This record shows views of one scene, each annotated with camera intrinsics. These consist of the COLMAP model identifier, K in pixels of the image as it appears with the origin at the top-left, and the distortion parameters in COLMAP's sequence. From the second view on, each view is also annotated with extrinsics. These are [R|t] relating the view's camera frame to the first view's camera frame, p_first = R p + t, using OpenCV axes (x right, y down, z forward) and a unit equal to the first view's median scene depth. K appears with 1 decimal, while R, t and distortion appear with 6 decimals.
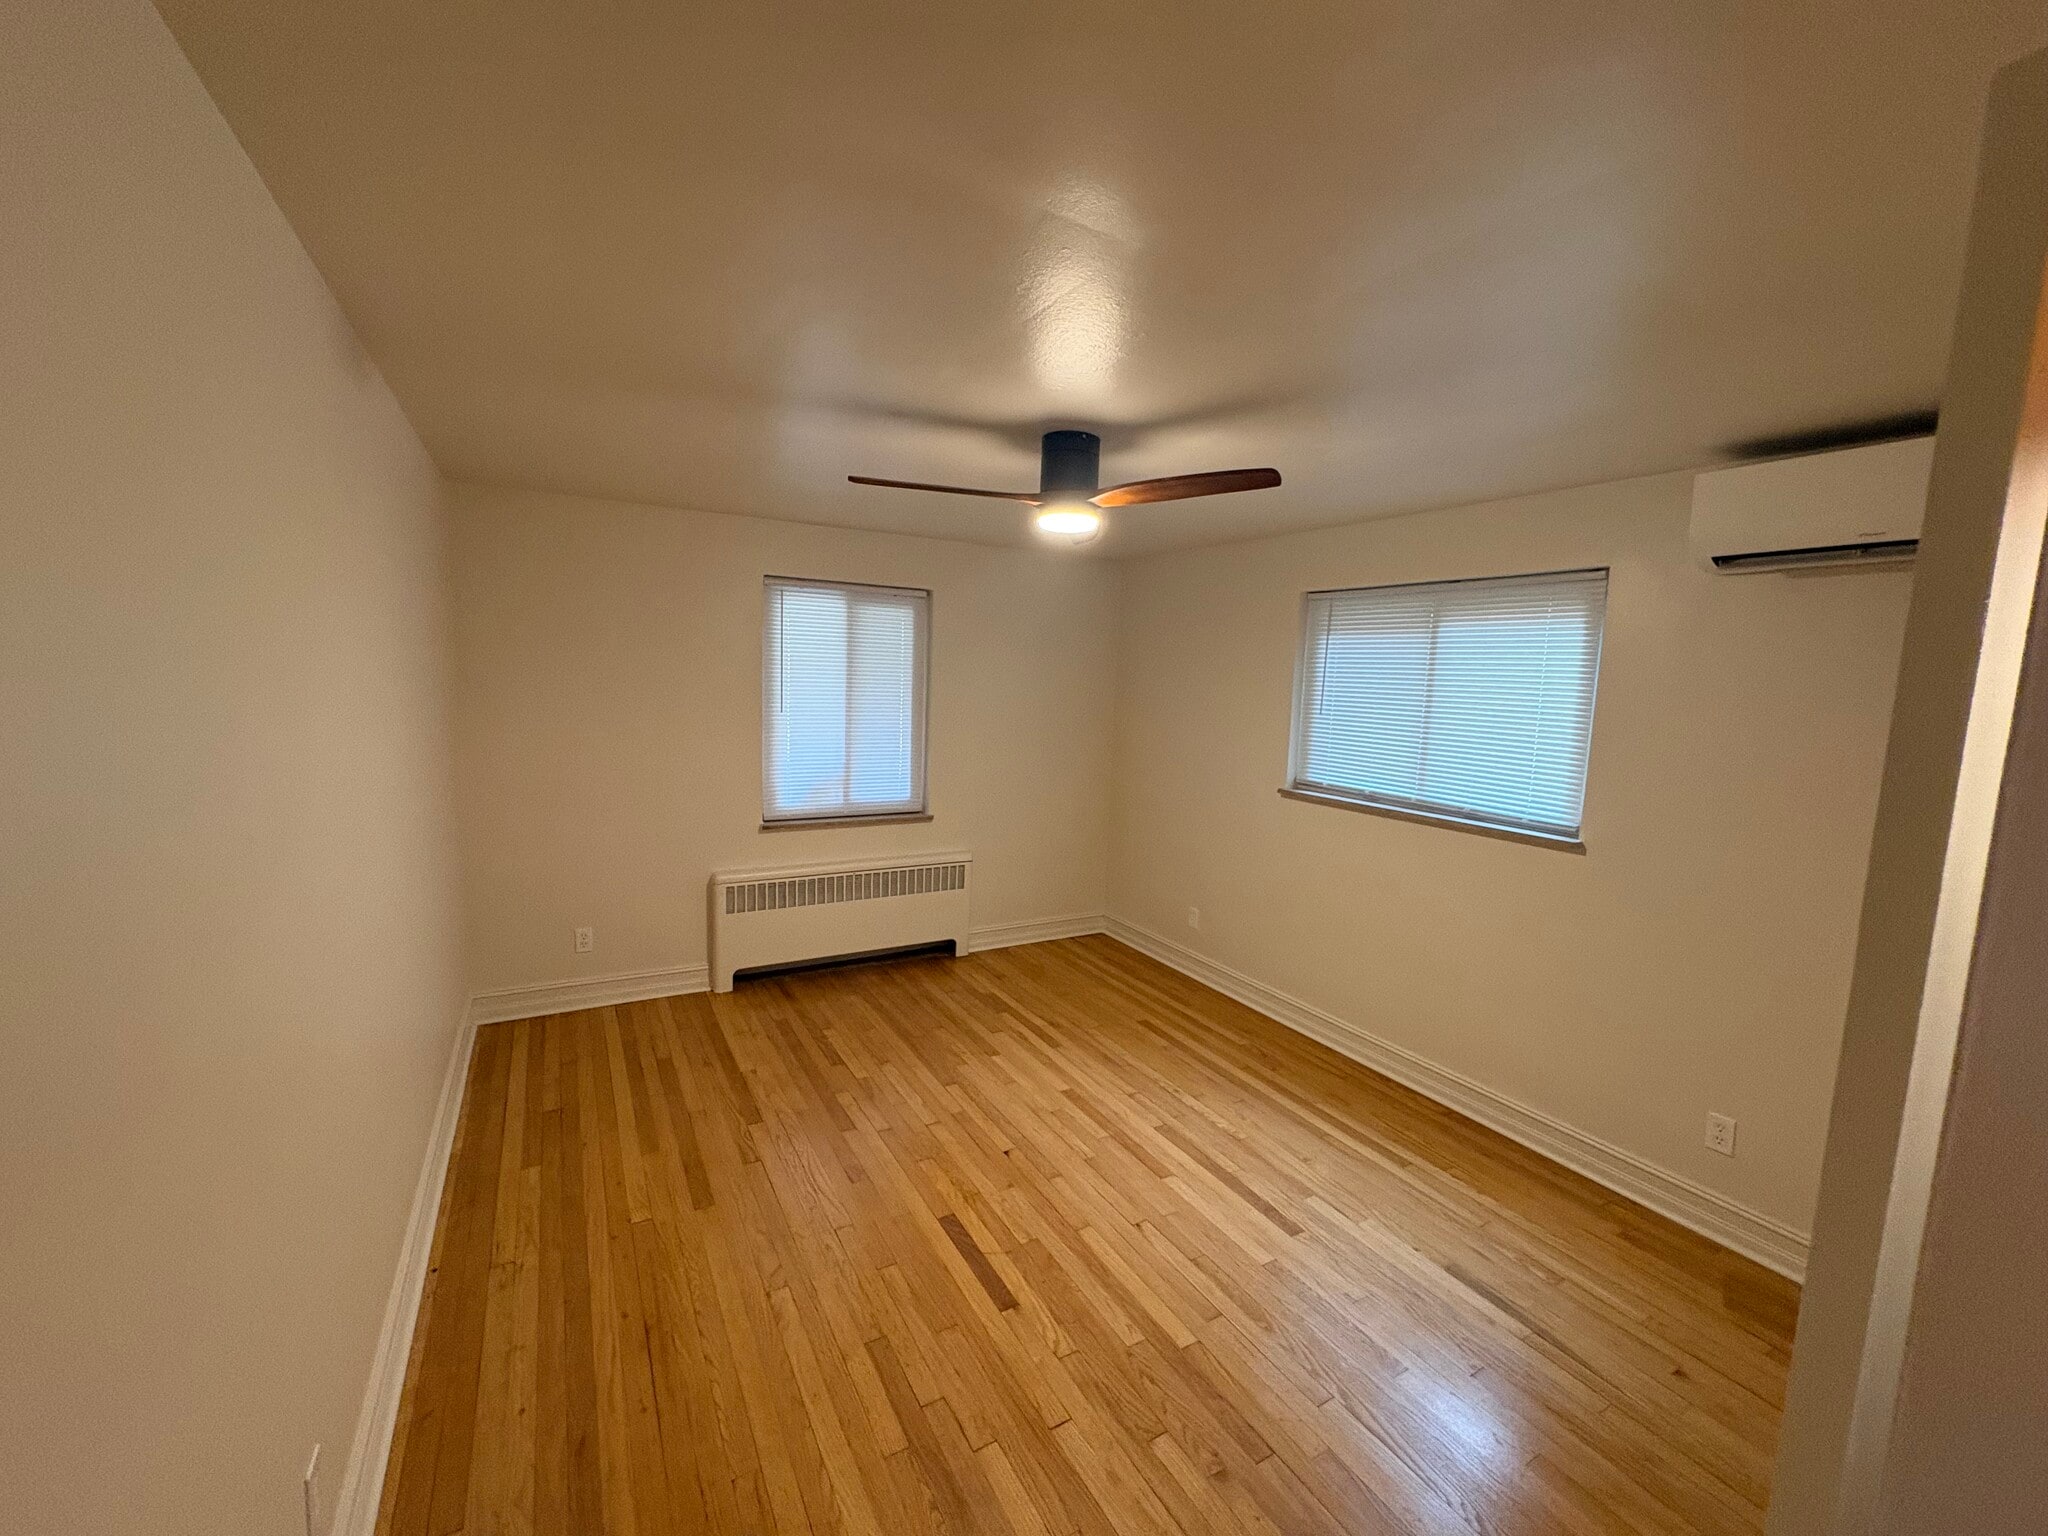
lens RADIAL K [[816.2, 0, 1023.2], [0, 816.2, 764.3], [0, 0, 1]] dist [-0.000317, 0.000457]
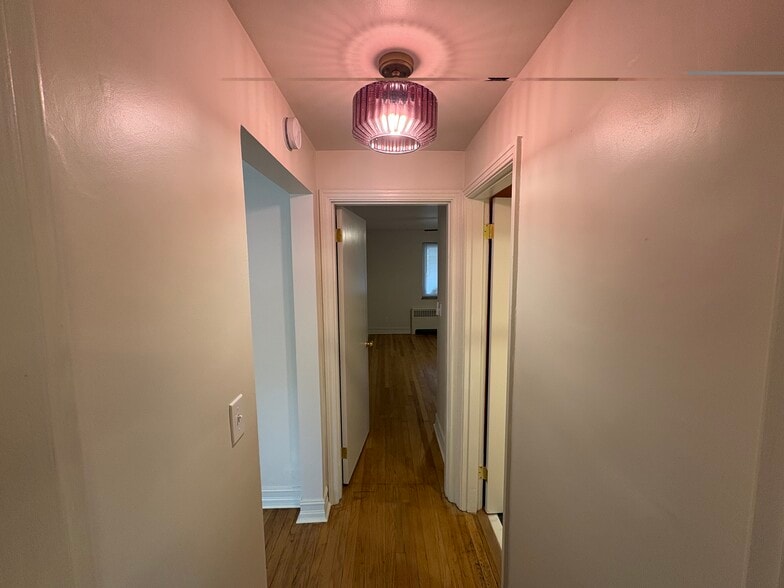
lens RADIAL K [[312.5, 0, 392.3], [0, 312.5, 294.3], [0, 0, 1]] dist [-0.000317, 0.000457]
pose [[0.879226, 0.007710, -0.476343, 0.449101], [-0.016055, 0.999781, -0.013452, 0.102680], [0.476135, 0.019475, 0.879156, -0.744576]]
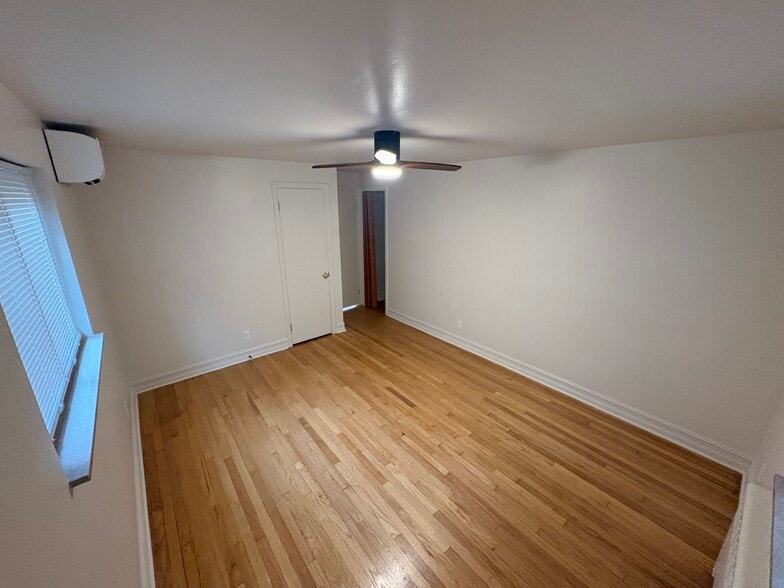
lens RADIAL K [[312.5, 0, 390.6], [0, 312.5, 296.2], [0, 0, 1]] dist [-0.000317, 0.000457]
pose [[-0.985185, 0.015305, -0.170809, 0.149680], [-0.055012, 0.915172, 0.399292, -0.244784], [0.162431, 0.402774, -0.900772, 1.449530]]
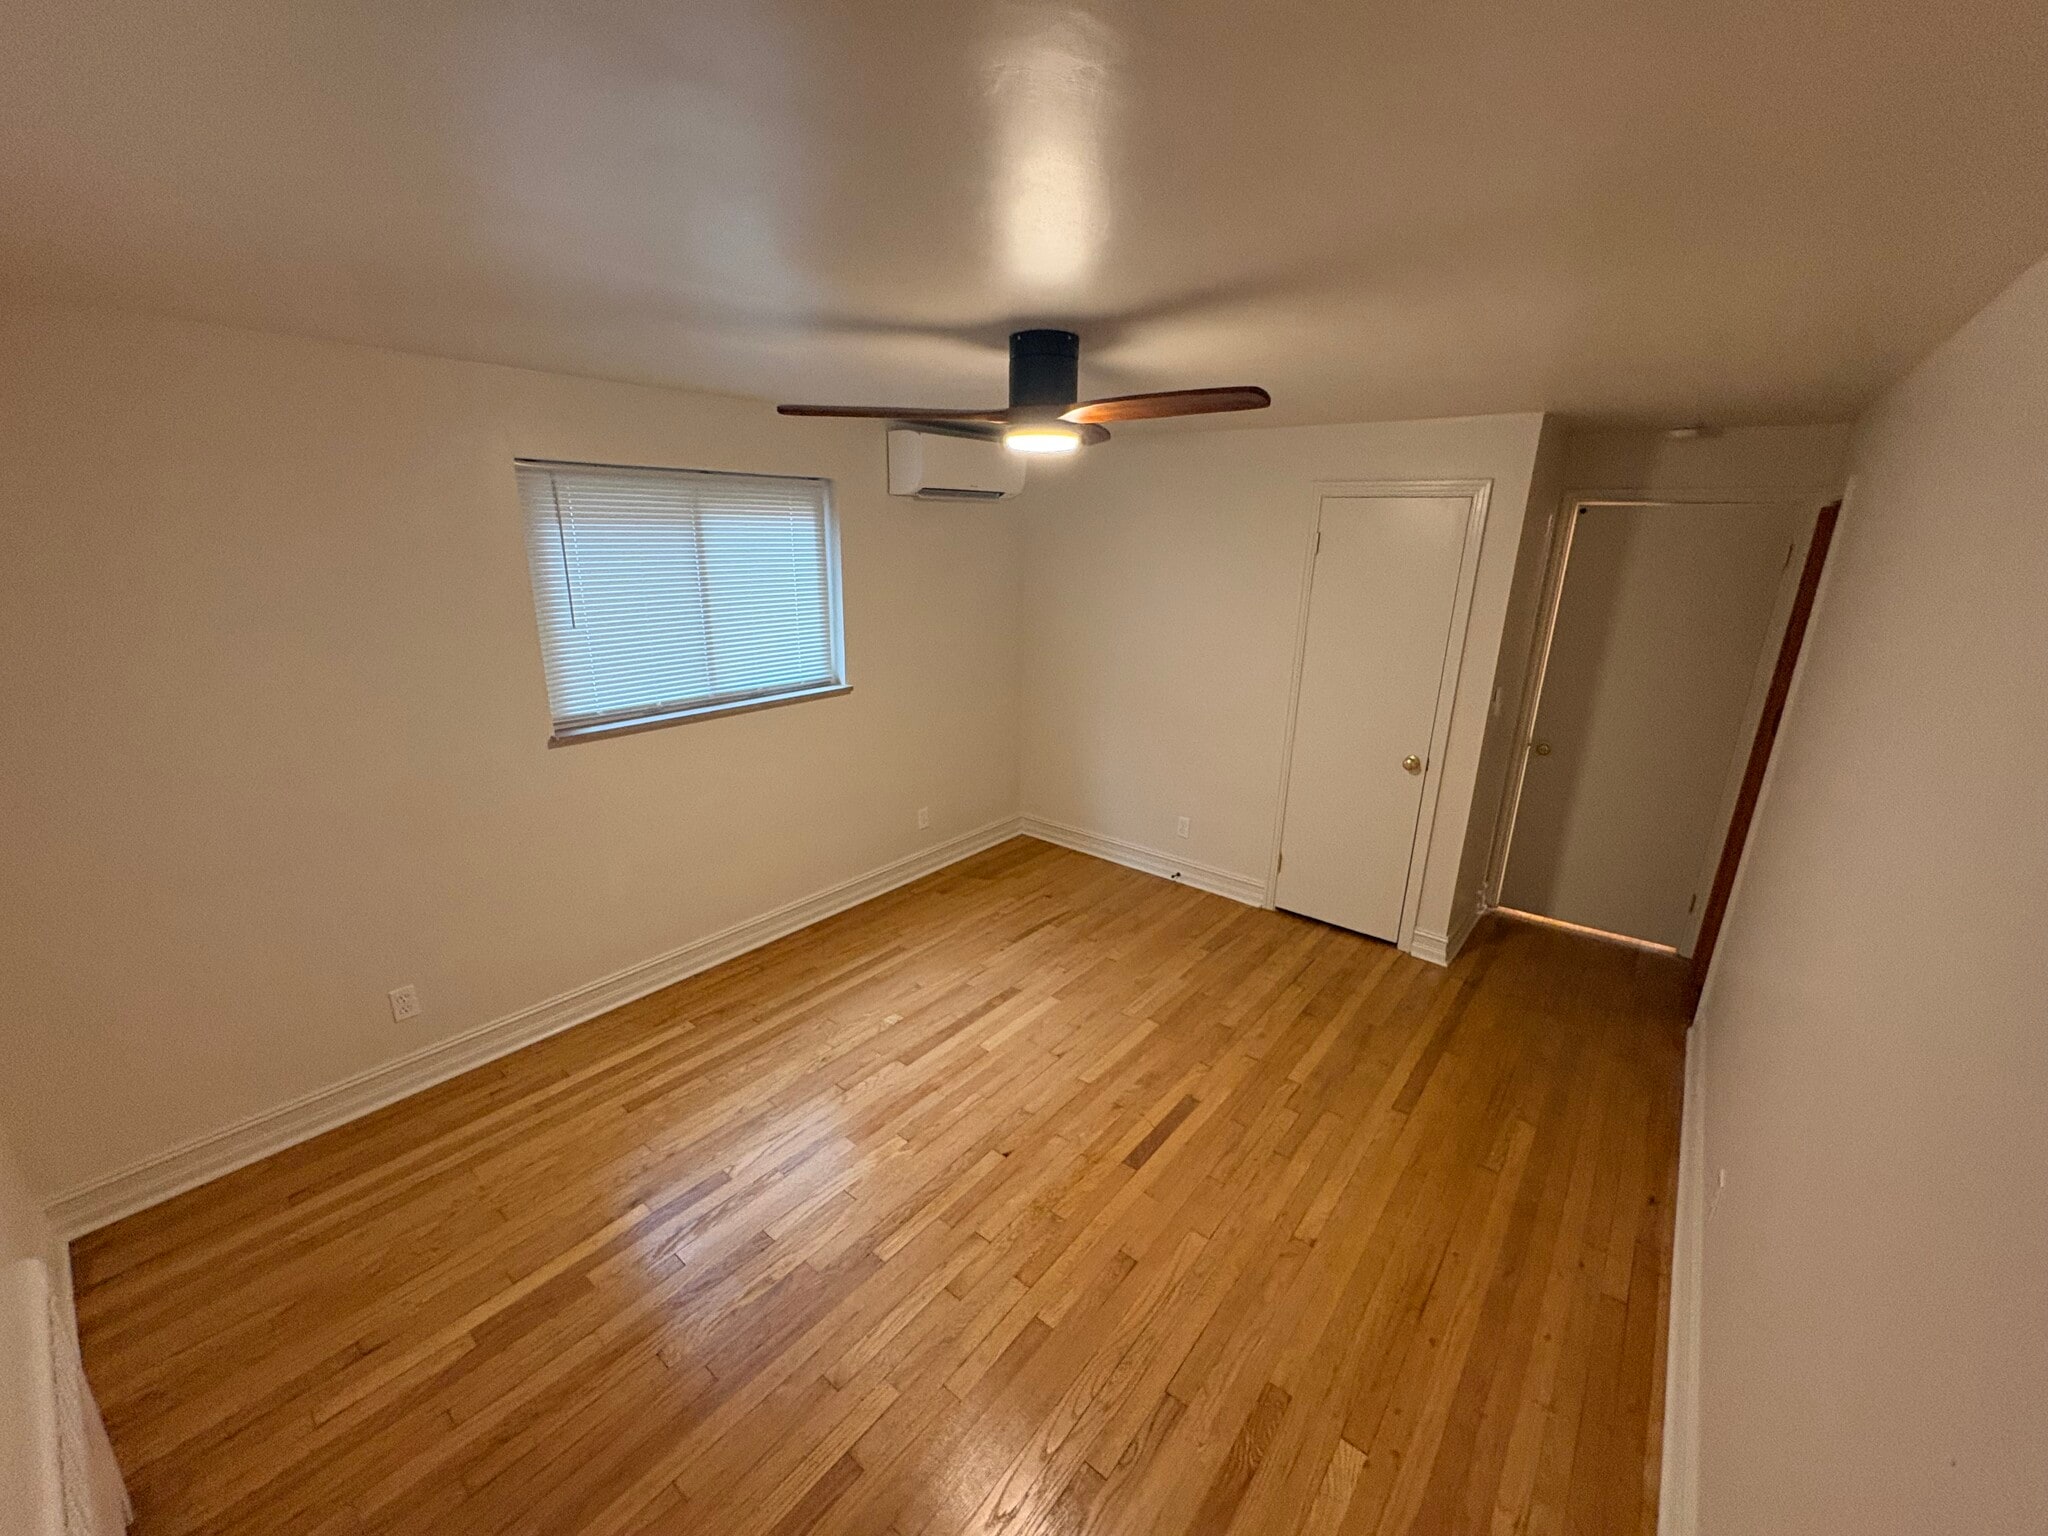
lens RADIAL K [[816.2, 0, 1032.7], [0, 816.2, 762.2], [0, 0, 1]] dist [-0.000317, 0.000457]
pose [[-0.360104, -0.302221, 0.882603, -0.605666], [0.072911, 0.934062, 0.349589, -0.214301], [-0.930059, 0.190239, -0.314324, 1.015046]]
